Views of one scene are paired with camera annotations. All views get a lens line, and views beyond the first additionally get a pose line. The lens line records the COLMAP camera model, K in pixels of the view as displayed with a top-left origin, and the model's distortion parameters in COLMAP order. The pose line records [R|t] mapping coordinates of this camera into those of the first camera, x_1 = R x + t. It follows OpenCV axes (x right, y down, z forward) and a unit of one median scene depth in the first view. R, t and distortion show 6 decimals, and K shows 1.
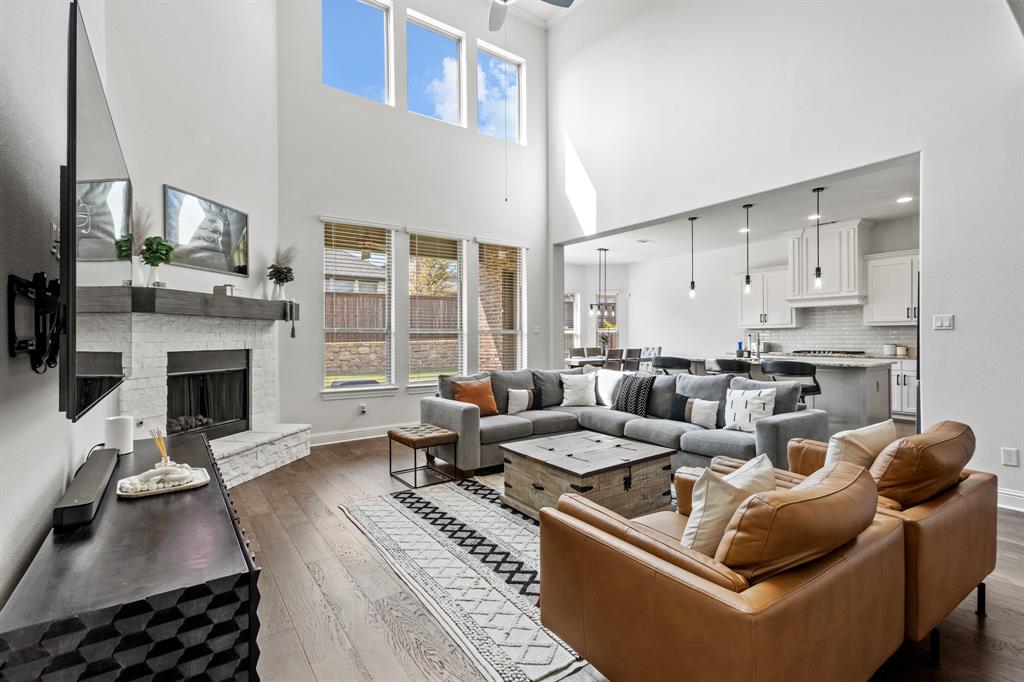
lens RADIAL K [[473.3, 0, 516.1], [0, 473.3, 322.4], [0, 0, 1]] dist [0.003022, 0.000356]
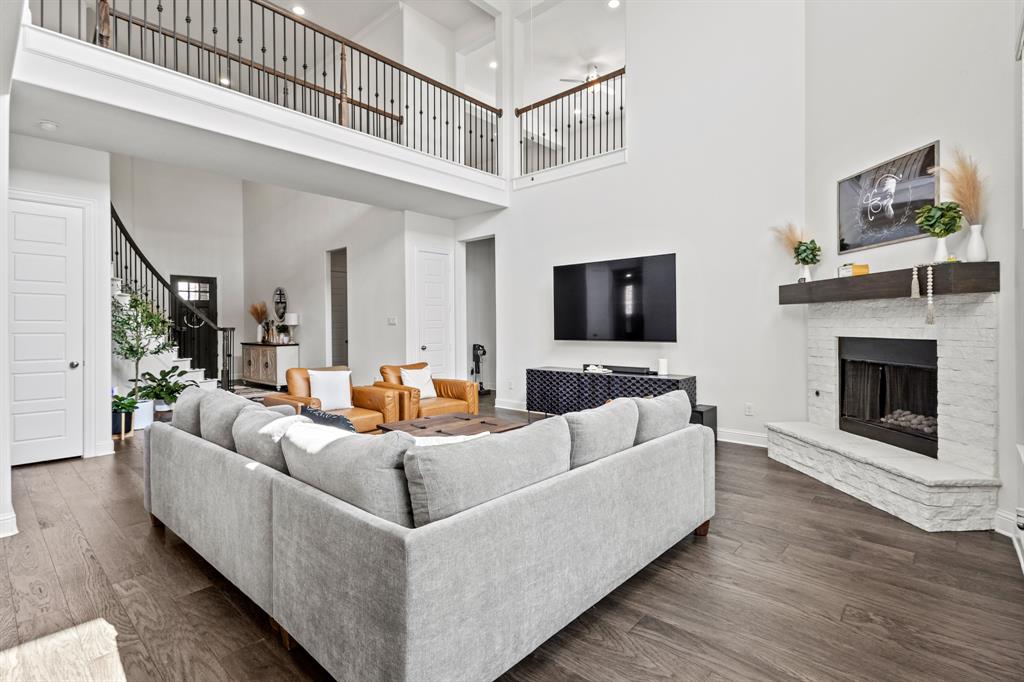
lens RADIAL K [[487.2, 0, 509.5], [0, 487.2, 327.0], [0, 0, 1]] dist [0.019819, -0.000093]
pose [[-0.980663, 0.010887, -0.195401, 0.173955], [0.015810, 0.999595, -0.023650, 0.044414], [0.195065, -0.026282, -0.980438, 1.576215]]
